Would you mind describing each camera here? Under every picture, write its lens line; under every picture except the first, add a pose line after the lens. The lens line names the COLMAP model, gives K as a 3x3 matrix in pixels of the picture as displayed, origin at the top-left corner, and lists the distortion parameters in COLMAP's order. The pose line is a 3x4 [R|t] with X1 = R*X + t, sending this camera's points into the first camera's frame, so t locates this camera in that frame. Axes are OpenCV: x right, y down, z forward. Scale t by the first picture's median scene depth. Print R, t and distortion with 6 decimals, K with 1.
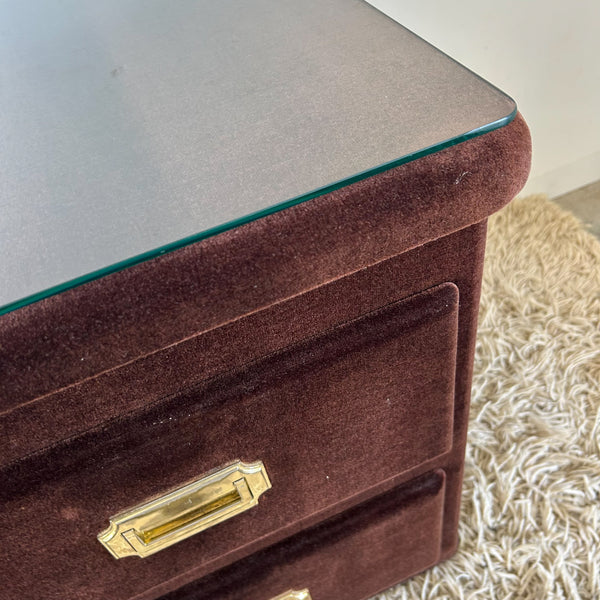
lens RADIAL K [[617.9, 0, 303.0], [0, 617.9, 297.7], [0, 0, 1]] dist [0.017164, 0.000000]
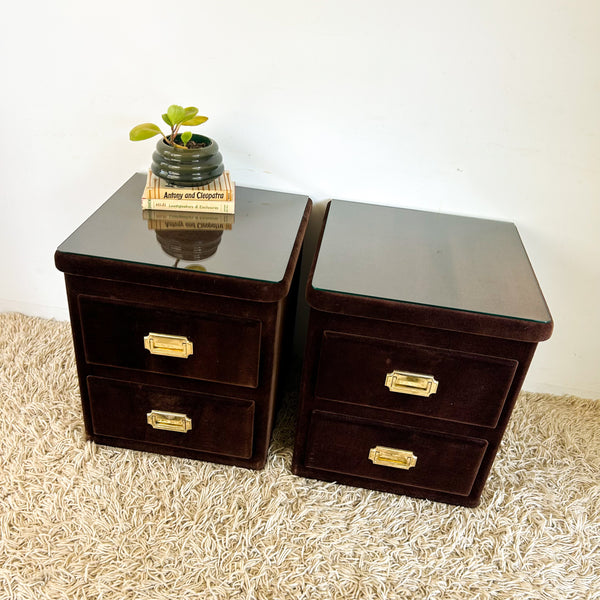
lens RADIAL K [[617.9, 0, 295.8], [0, 617.9, 299.0], [0, 0, 1]] dist [0.017164, 0.000000]
pose [[0.835095, 0.454689, -0.309635, 0.063936], [-0.512182, 0.848031, -0.136062, 0.402057], [0.200714, 0.272214, 0.941070, -1.310336]]
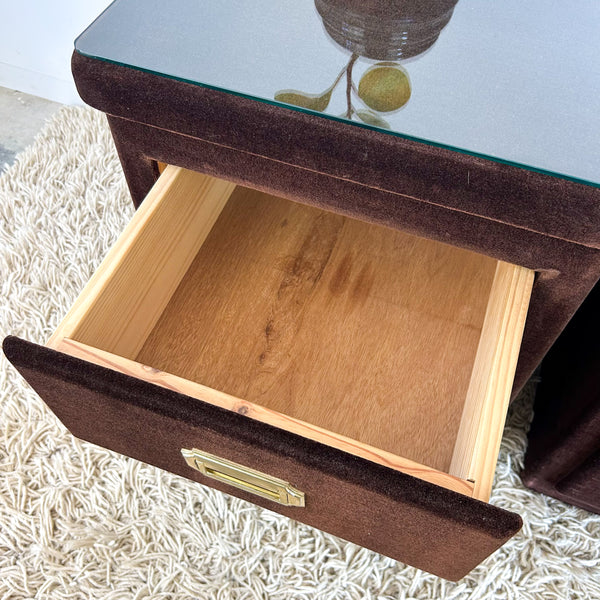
lens RADIAL K [[617.9, 0, 294.3], [0, 617.9, 295.8], [0, 0, 1]] dist [0.017164, 0.000000]
pose [[0.711436, 0.651479, -0.263501, -0.570051], [-0.578353, 0.755784, 0.307080, 0.241594], [0.399206, -0.066071, 0.914477, -0.379504]]
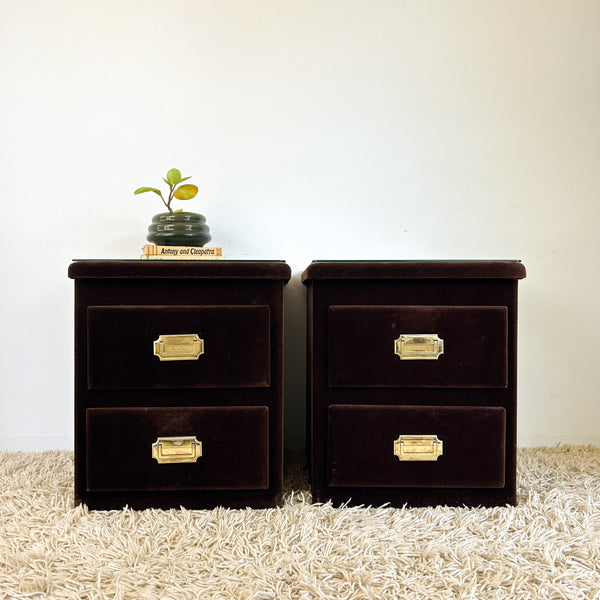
lens RADIAL K [[617.9, 0, 302.0], [0, 617.9, 294.0], [0, 0, 1]] dist [0.017164, 0.000000]
pose [[0.923951, 0.148485, -0.352513, 0.212846], [-0.353166, 0.685141, -0.637068, 1.427436], [0.146926, 0.713116, 0.685477, -0.934972]]
